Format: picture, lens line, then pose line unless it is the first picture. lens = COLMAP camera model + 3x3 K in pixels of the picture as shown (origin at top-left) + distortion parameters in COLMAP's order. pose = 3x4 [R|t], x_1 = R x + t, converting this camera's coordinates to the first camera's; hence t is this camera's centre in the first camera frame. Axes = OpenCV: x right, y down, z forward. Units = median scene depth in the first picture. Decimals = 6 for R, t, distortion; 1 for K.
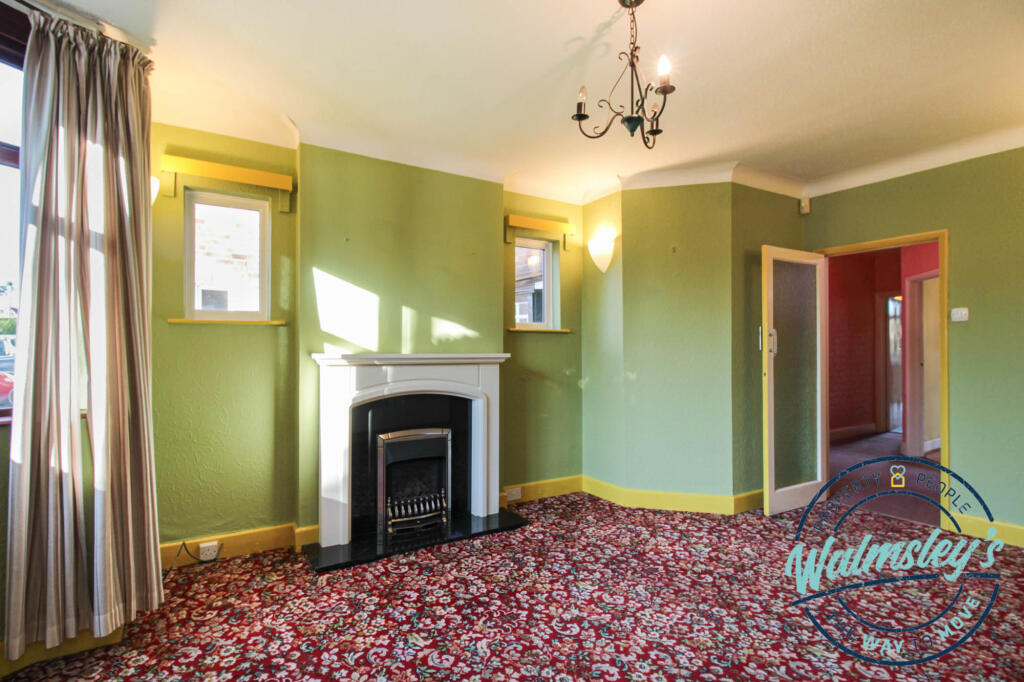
lens RADIAL K [[492.6, 0, 495.7], [0, 492.6, 351.2], [0, 0, 1]] dist [0.003055, -0.014191]
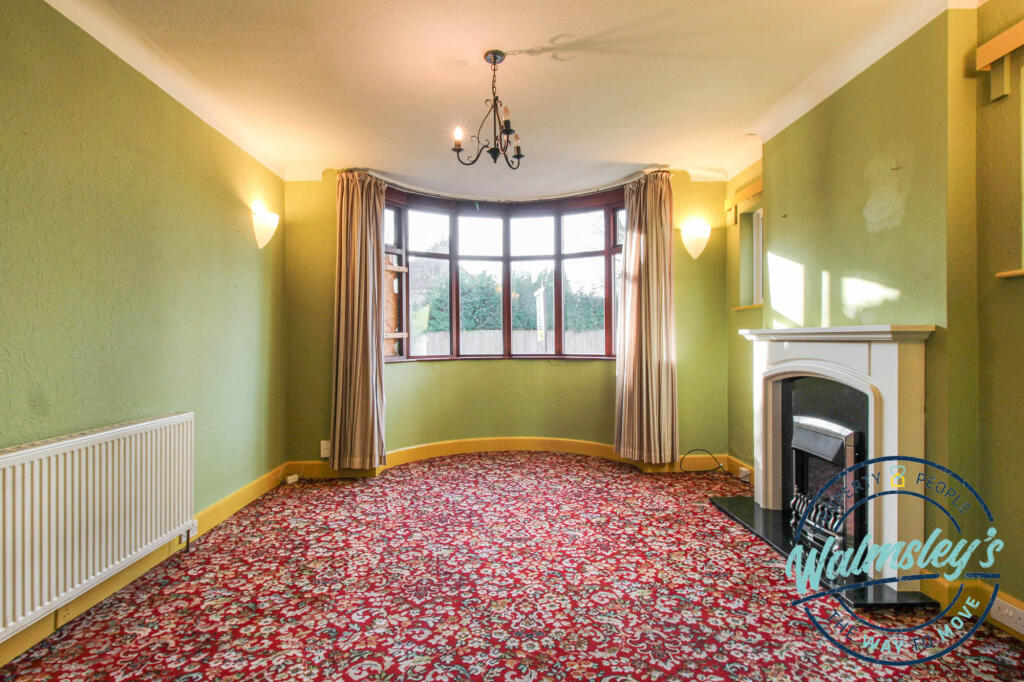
lens RADIAL K [[480.8, 0, 508.4], [0, 480.8, 337.3], [0, 0, 1]] dist [0.023060, -0.012532]
pose [[-0.473690, 0.001115, -0.880691, 0.929958], [0.000368, 0.999999, 0.001068, 0.023631], [0.880692, 0.000182, -0.473690, 1.072681]]
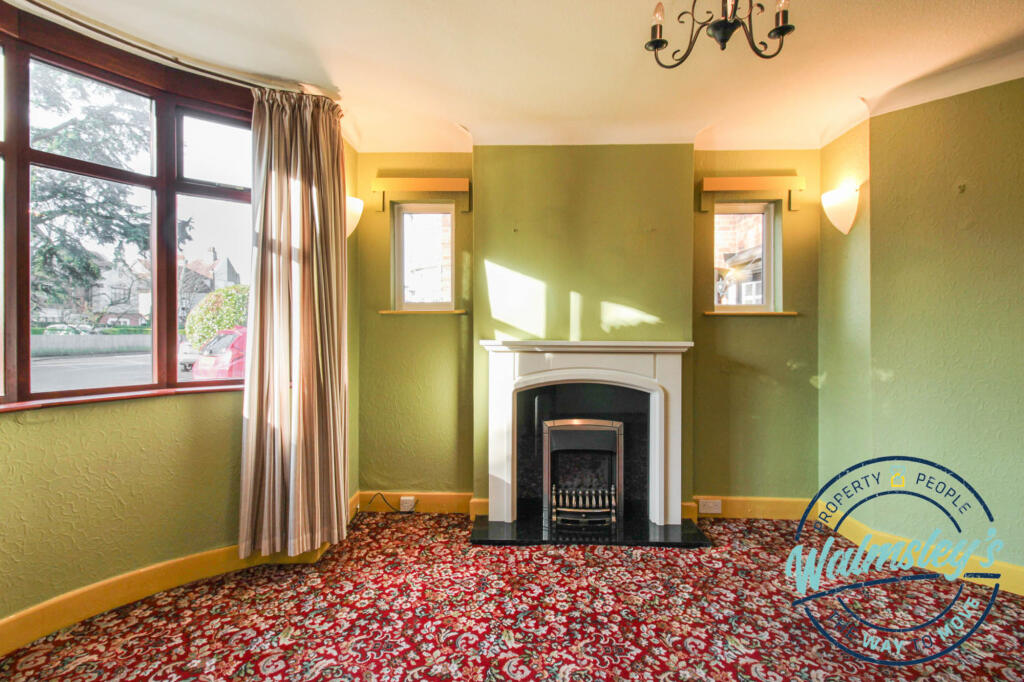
lens RADIAL K [[480.8, 0, 508.4], [0, 480.8, 337.3], [0, 0, 1]] dist [0.023060, -0.012532]
pose [[0.843302, 0.009389, -0.537358, 0.254519], [-0.004477, 0.999935, 0.010445, -0.012693], [0.537421, -0.006403, 0.843290, 0.146785]]
